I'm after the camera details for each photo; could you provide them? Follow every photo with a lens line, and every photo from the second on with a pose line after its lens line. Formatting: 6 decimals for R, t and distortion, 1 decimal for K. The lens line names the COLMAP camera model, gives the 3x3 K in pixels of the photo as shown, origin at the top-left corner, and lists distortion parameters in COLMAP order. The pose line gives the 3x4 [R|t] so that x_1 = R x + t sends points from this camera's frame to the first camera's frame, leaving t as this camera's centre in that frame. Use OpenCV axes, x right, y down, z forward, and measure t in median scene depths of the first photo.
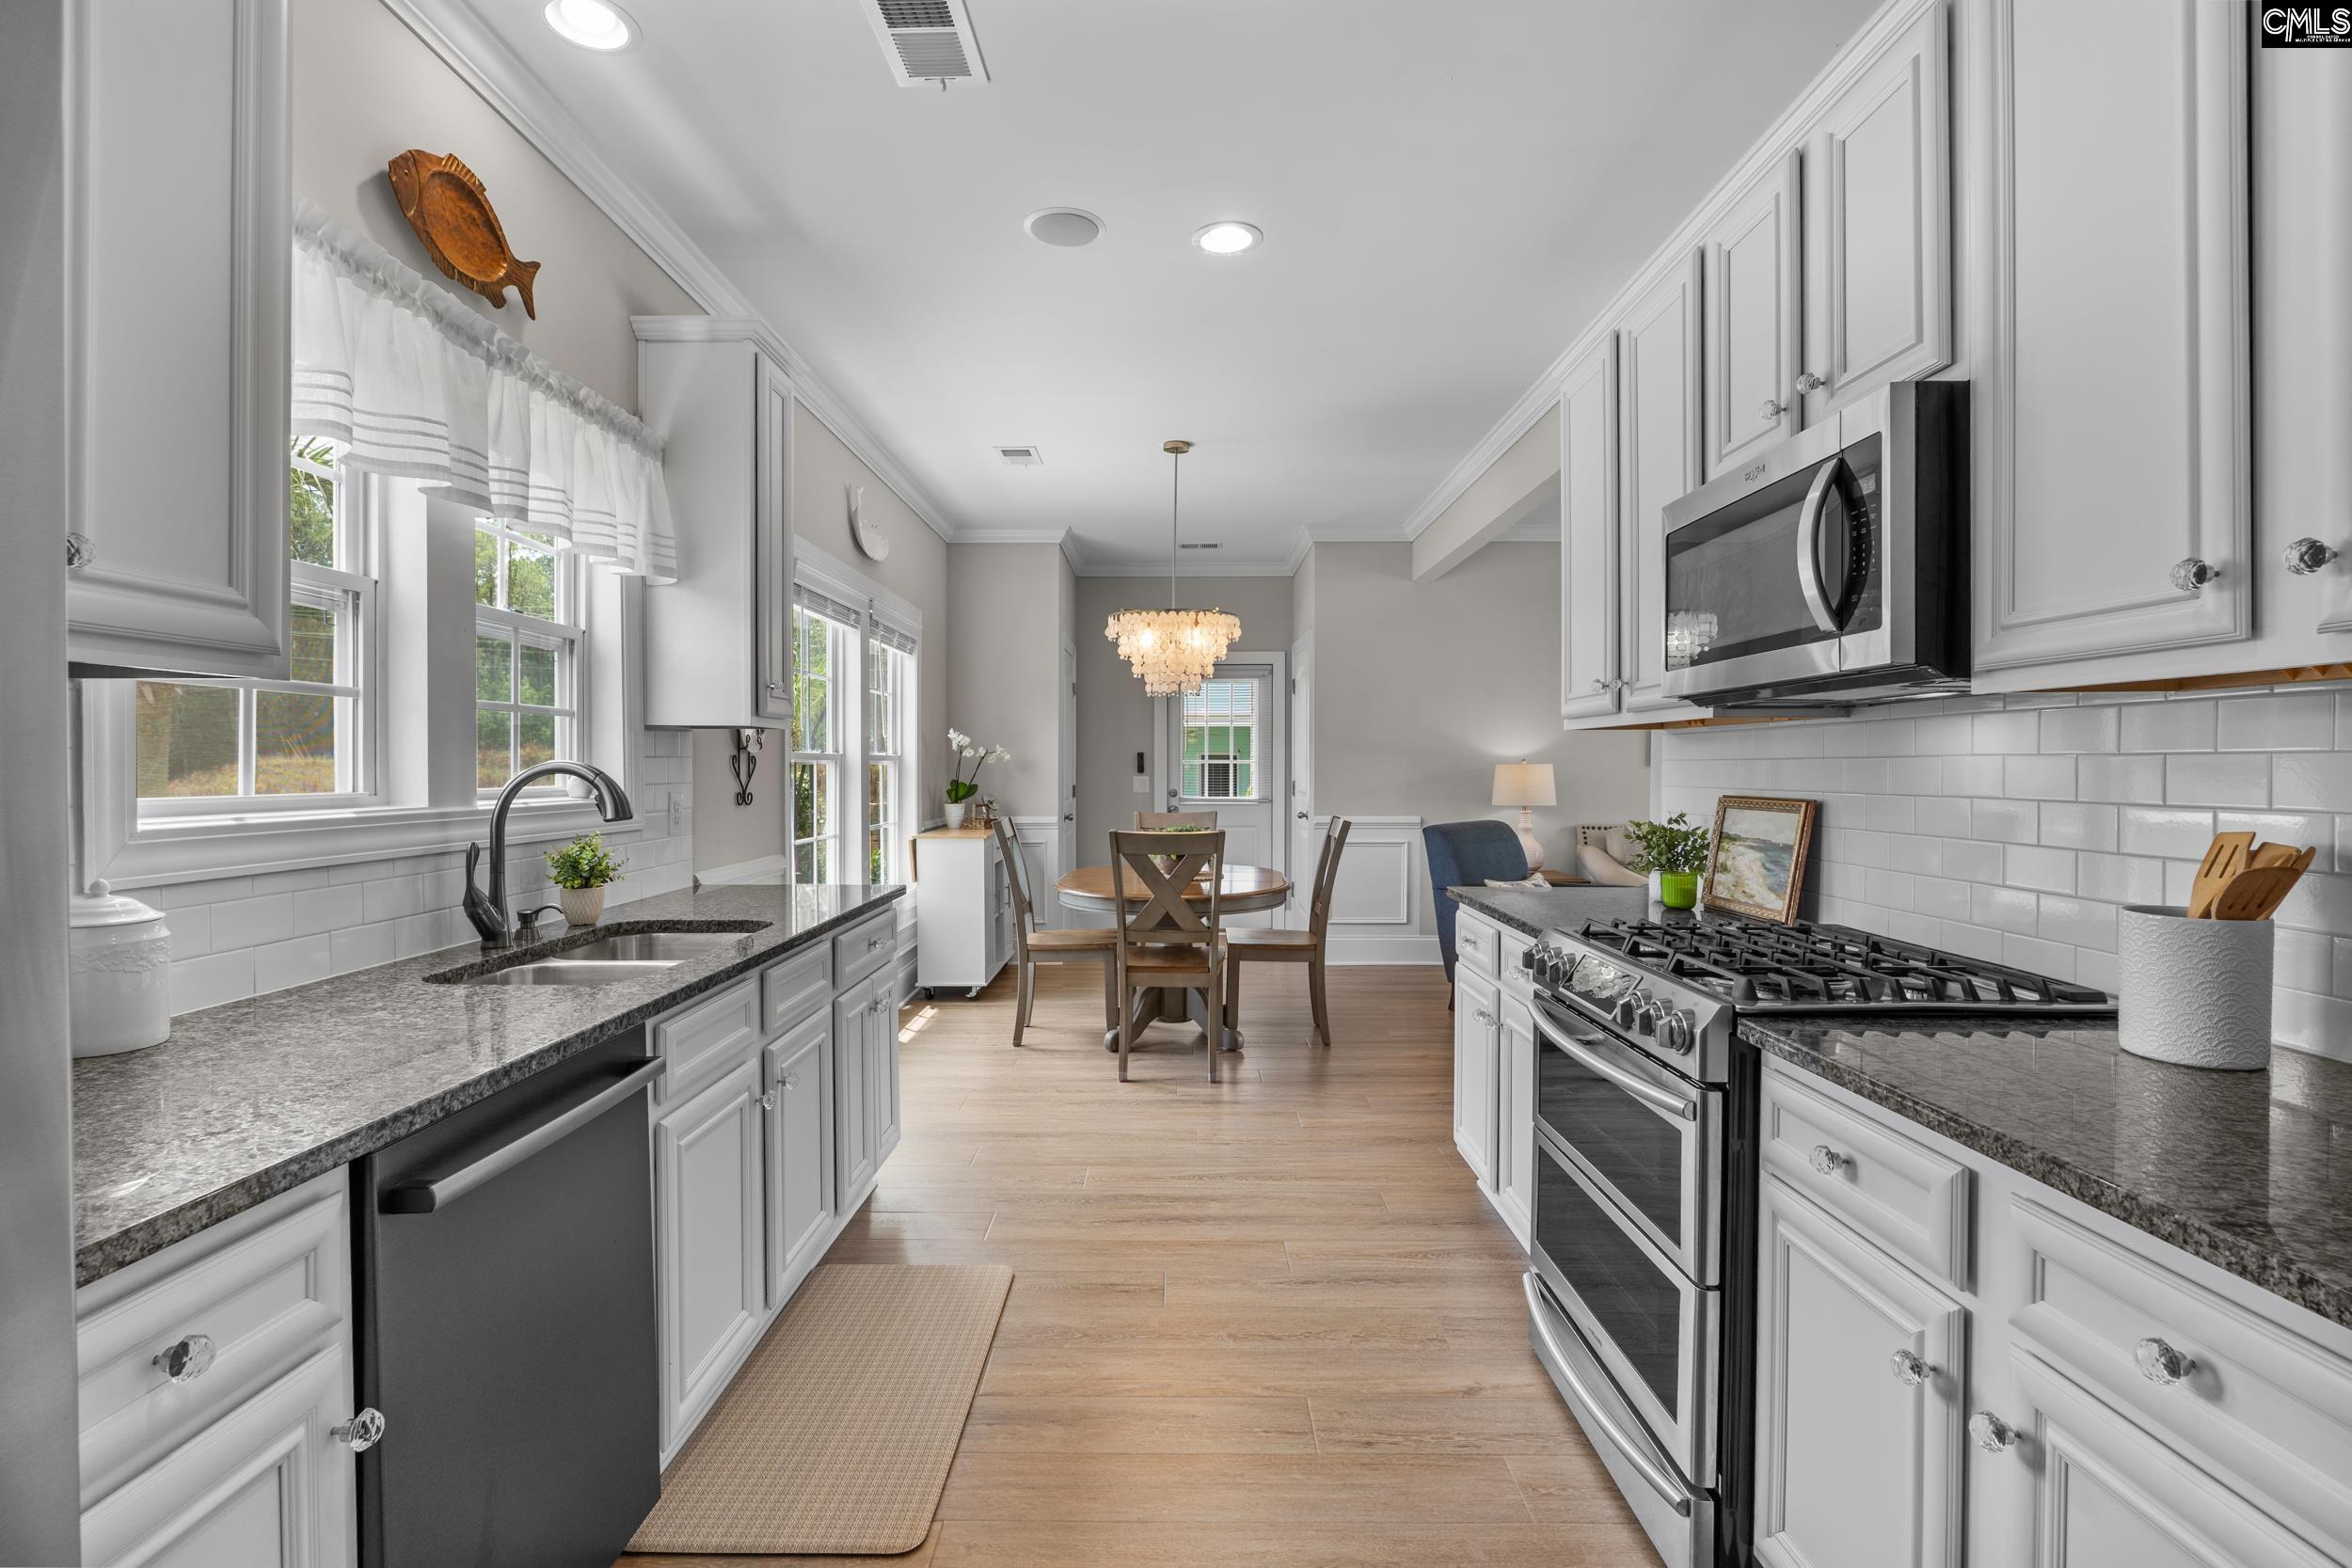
lens RADIAL K [[1079.5, 0, 1177.2], [0, 1079.5, 768.0], [0, 0, 1]] dist [-0.000797, 0.000117]
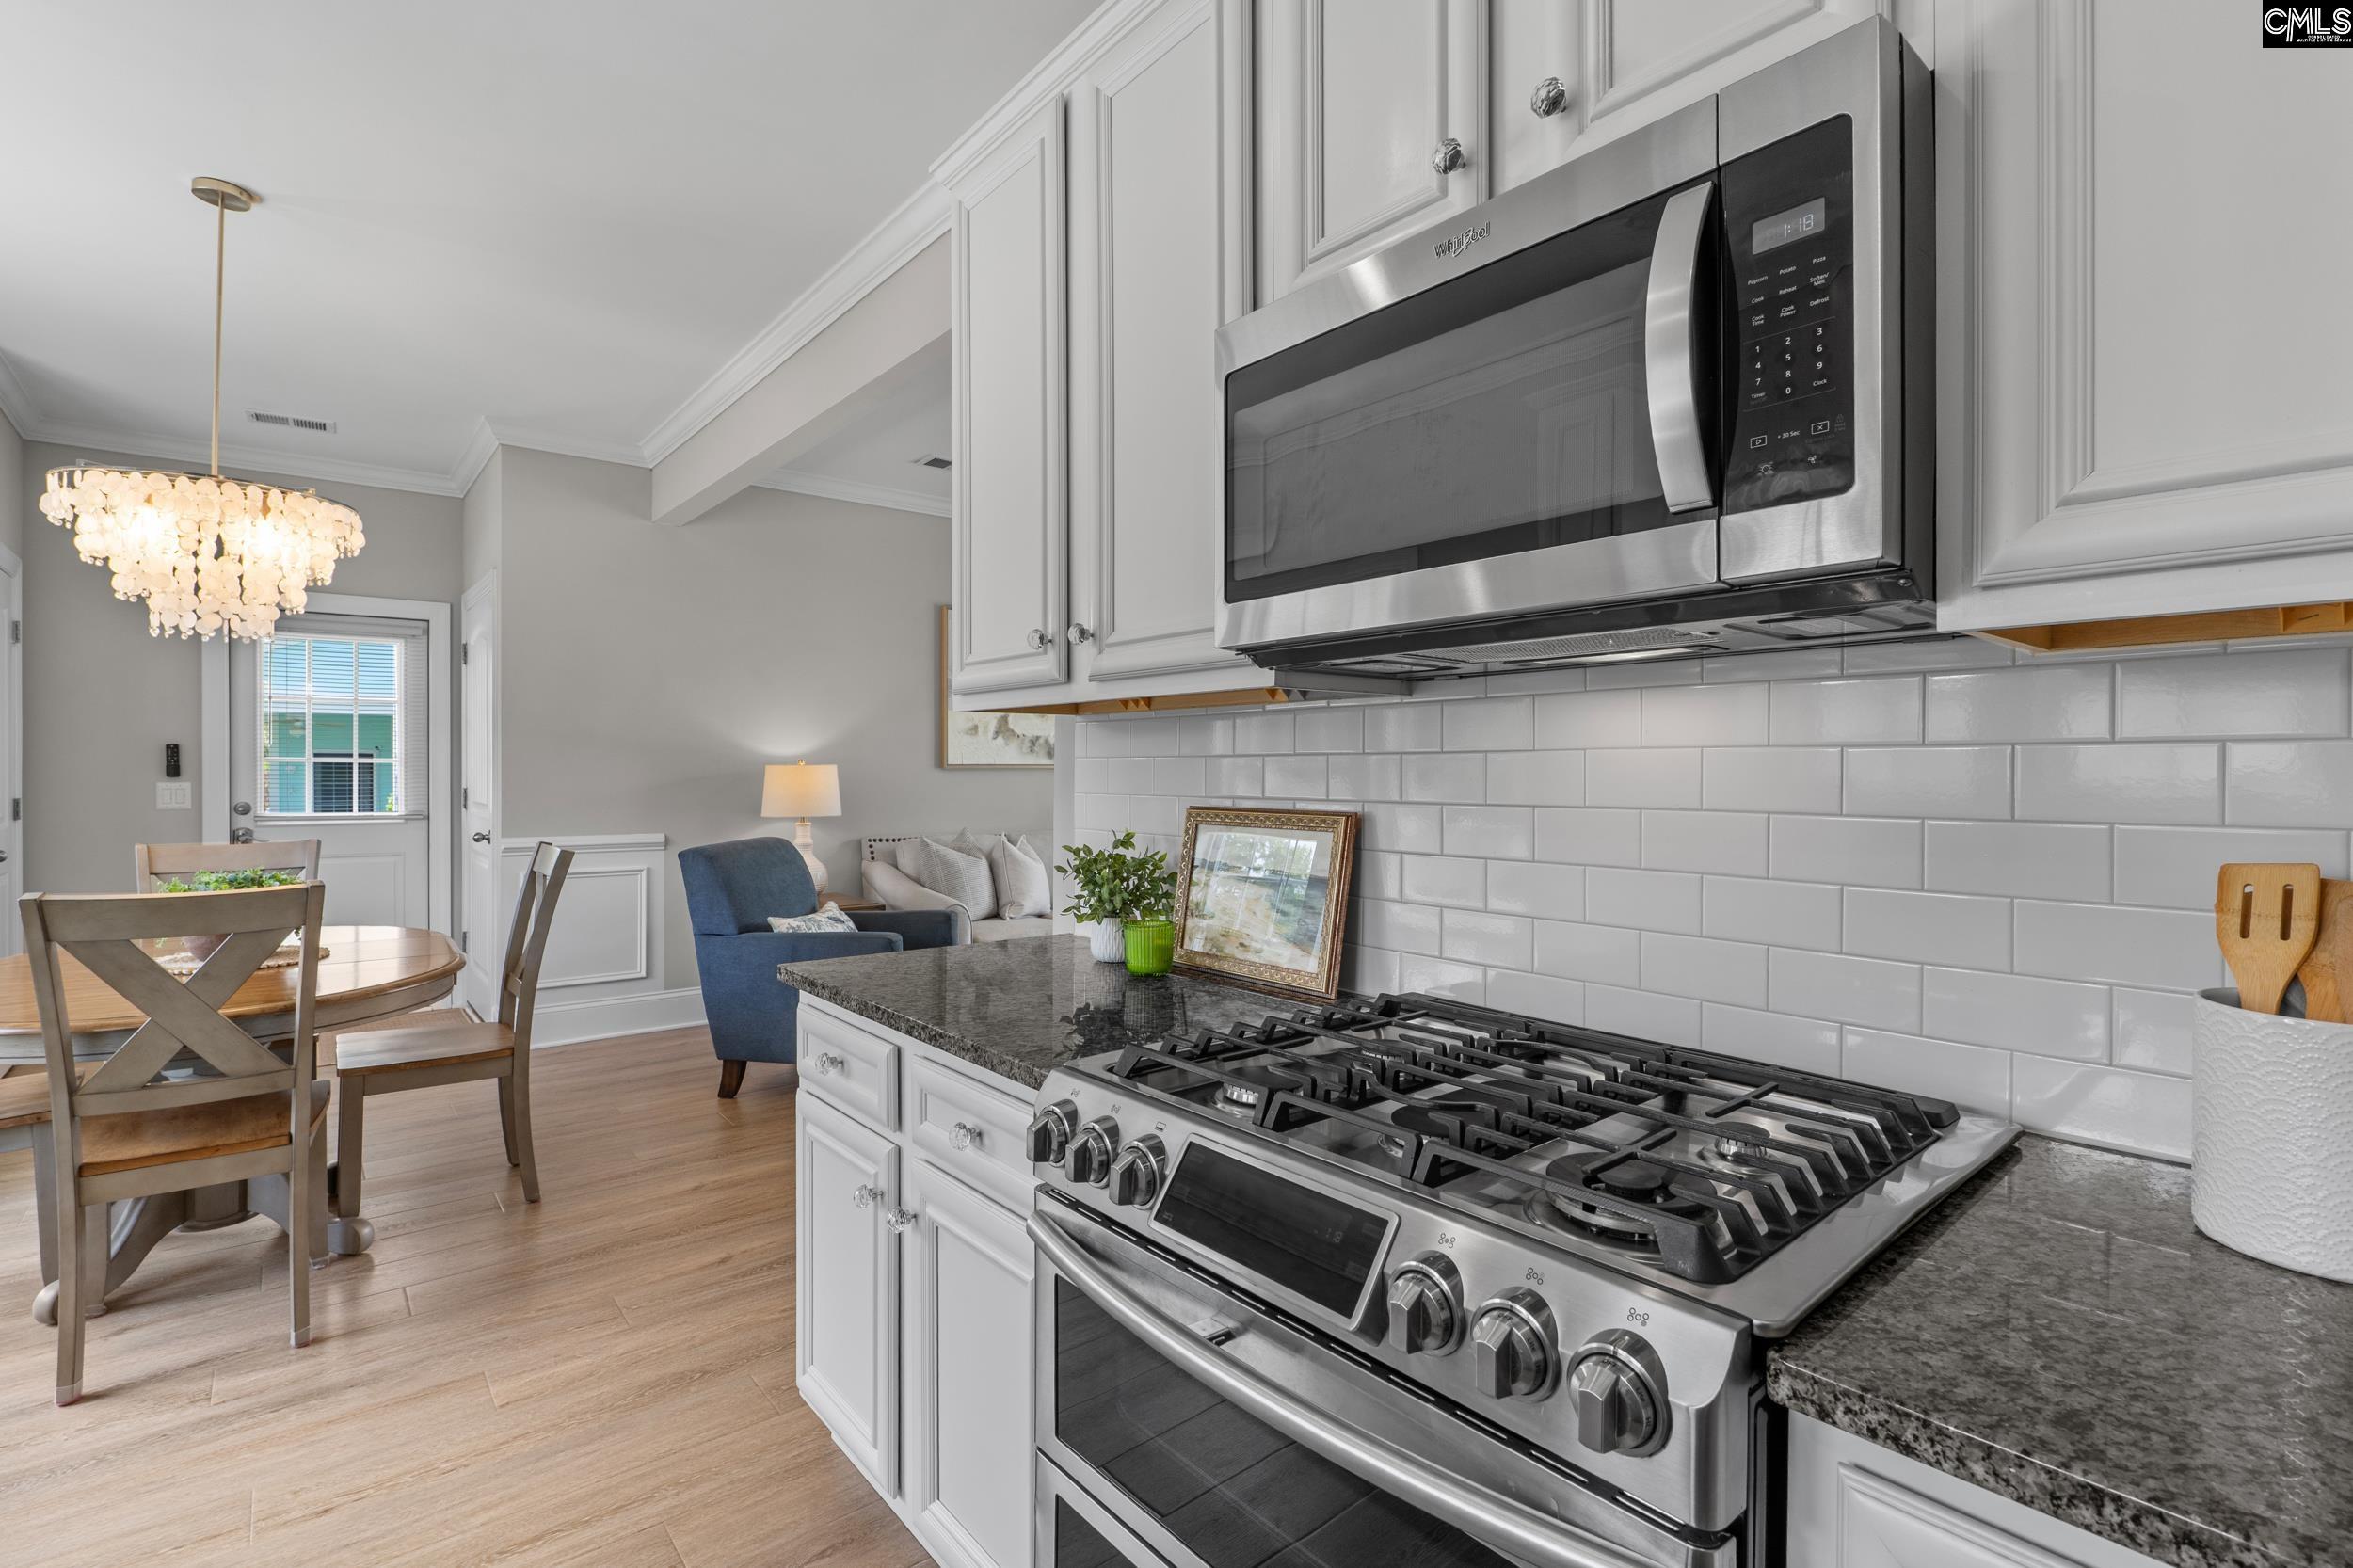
lens RADIAL K [[1091.7, 0, 1175.8], [0, 1091.7, 781.0], [0, 0, 1]] dist [-0.003670, 0.000141]
pose [[0.772147, -0.004154, 0.635431, 0.023904], [-0.001337, 0.999966, 0.008162, 0.001641], [-0.635443, -0.007152, 0.772115, 0.271968]]
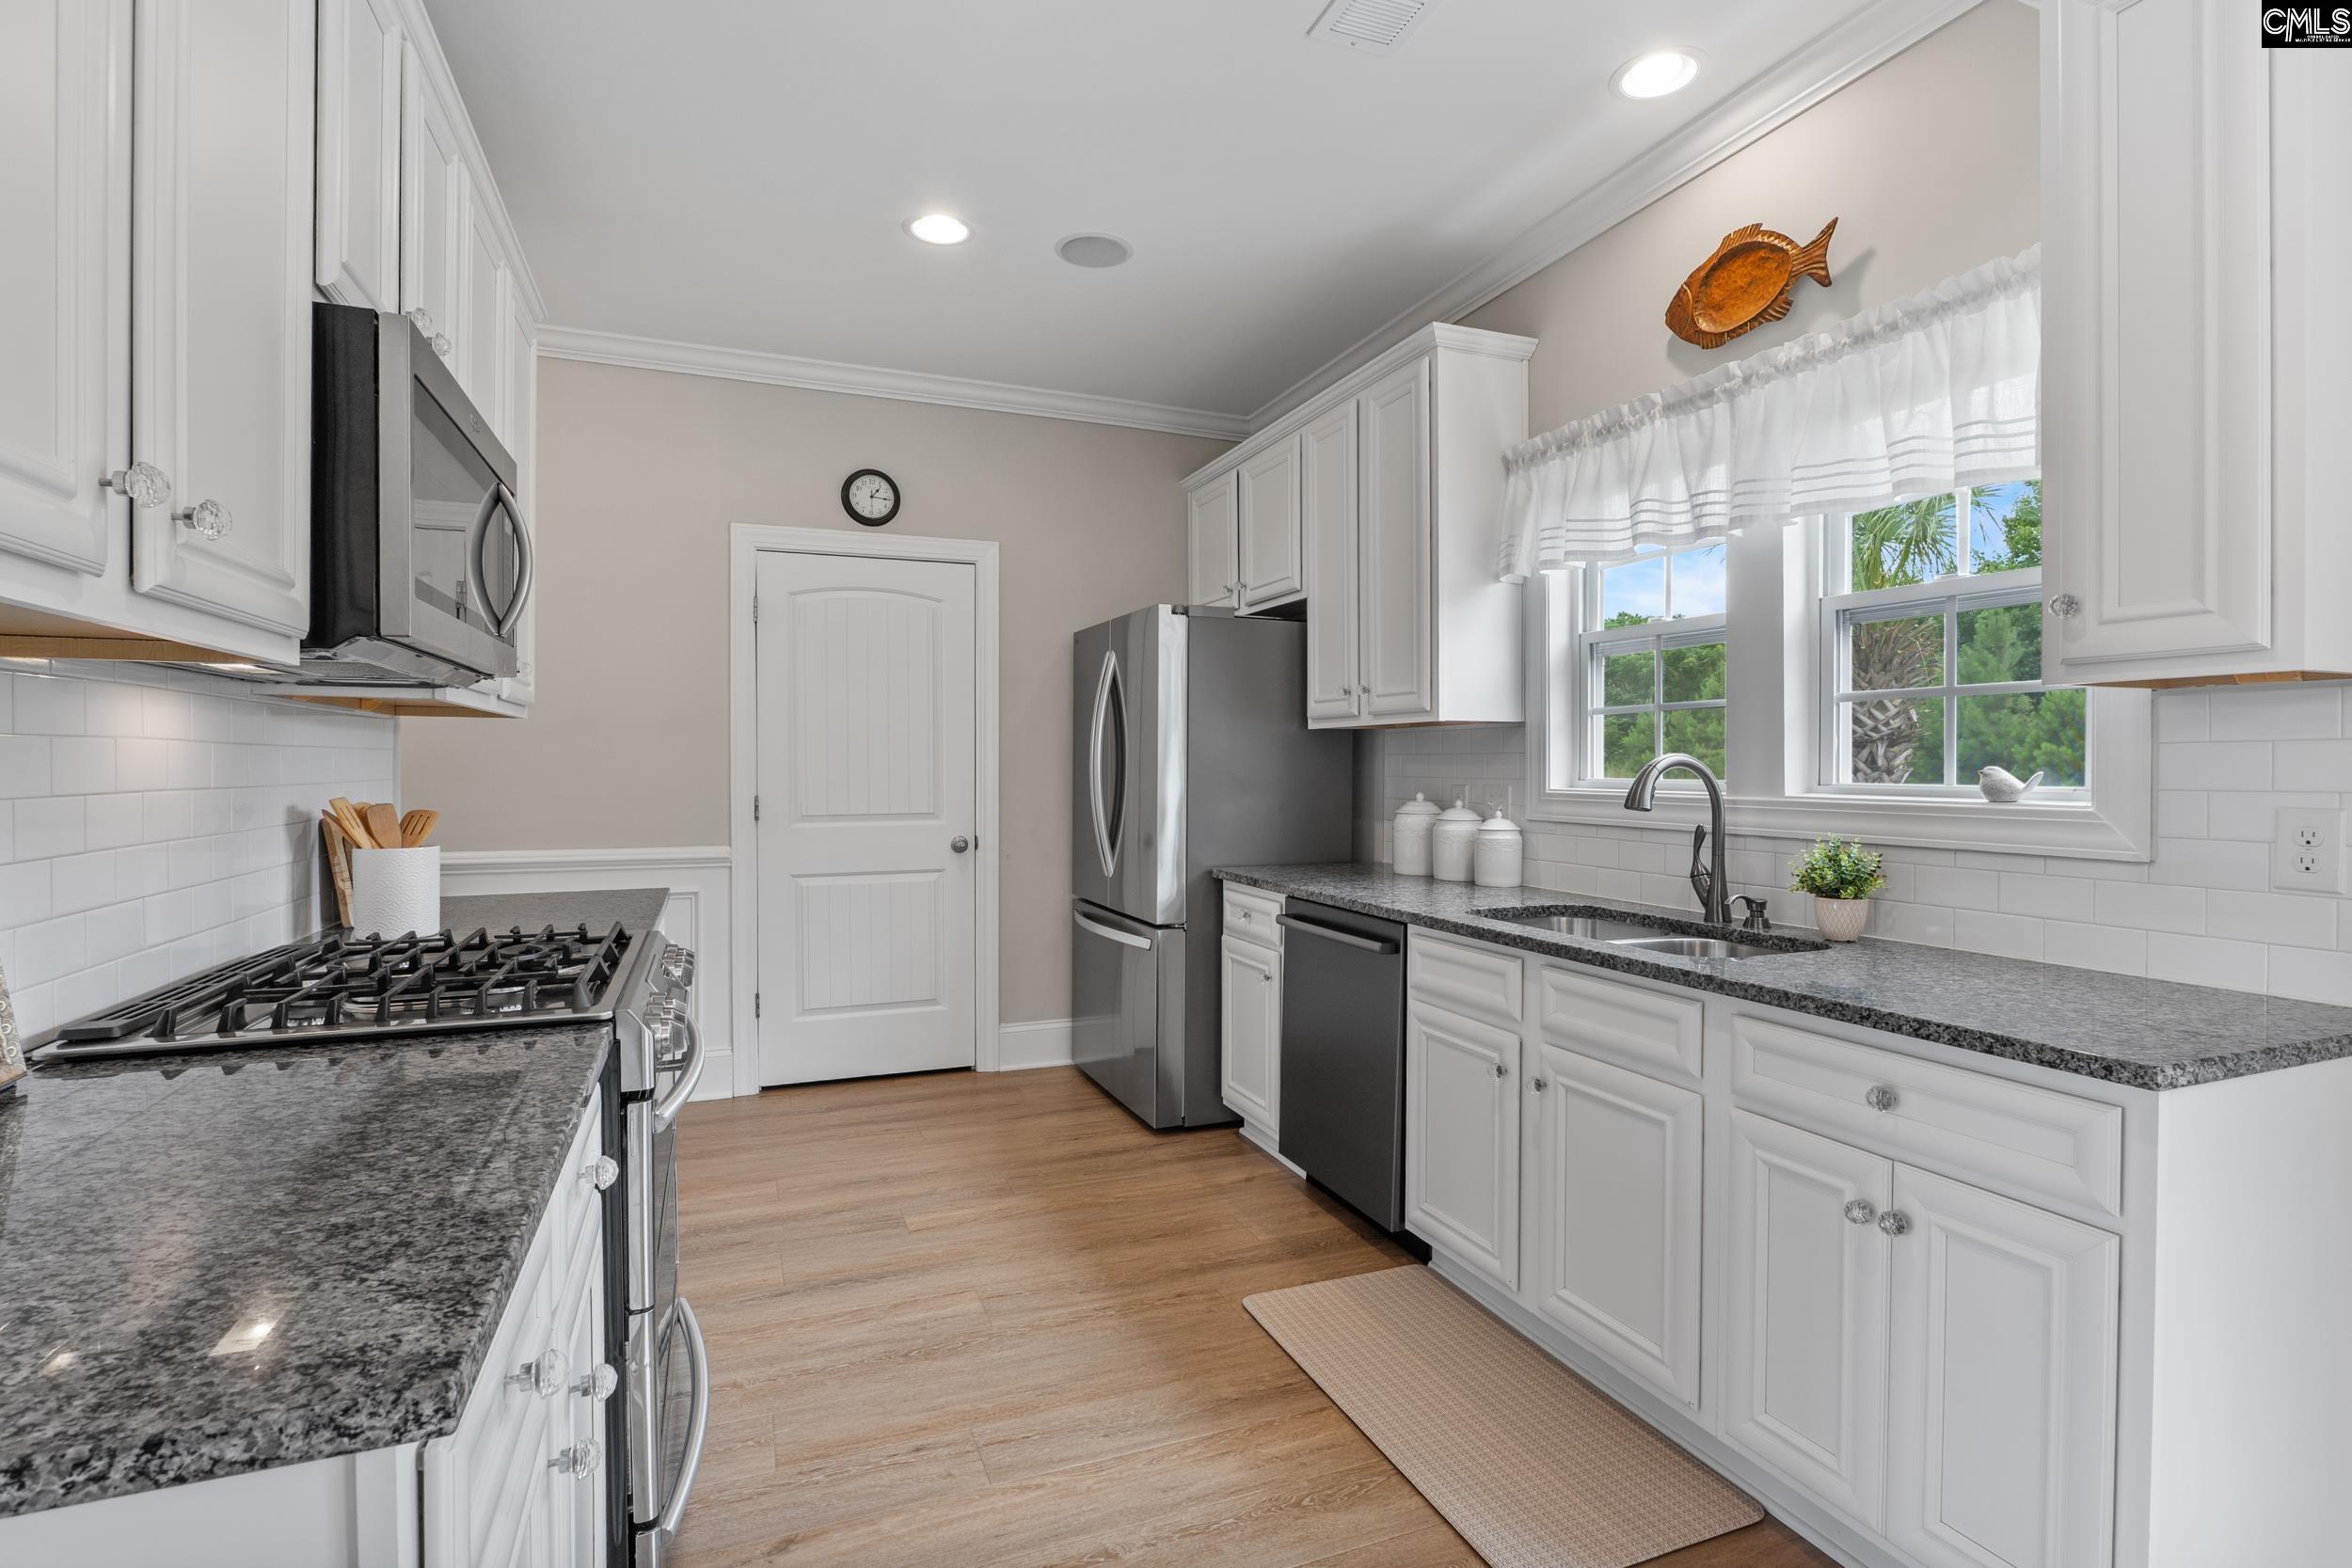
lens RADIAL K [[1079.5, 0, 1177.2], [0, 1079.5, 768.0], [0, 0, 1]] dist [-0.000797, 0.000117]
pose [[-0.927800, 0.000672, -0.373077, 0.145576], [-0.000189, 0.999997, 0.002271, 0.002013], [0.373077, 0.002177, -0.927798, 0.882254]]
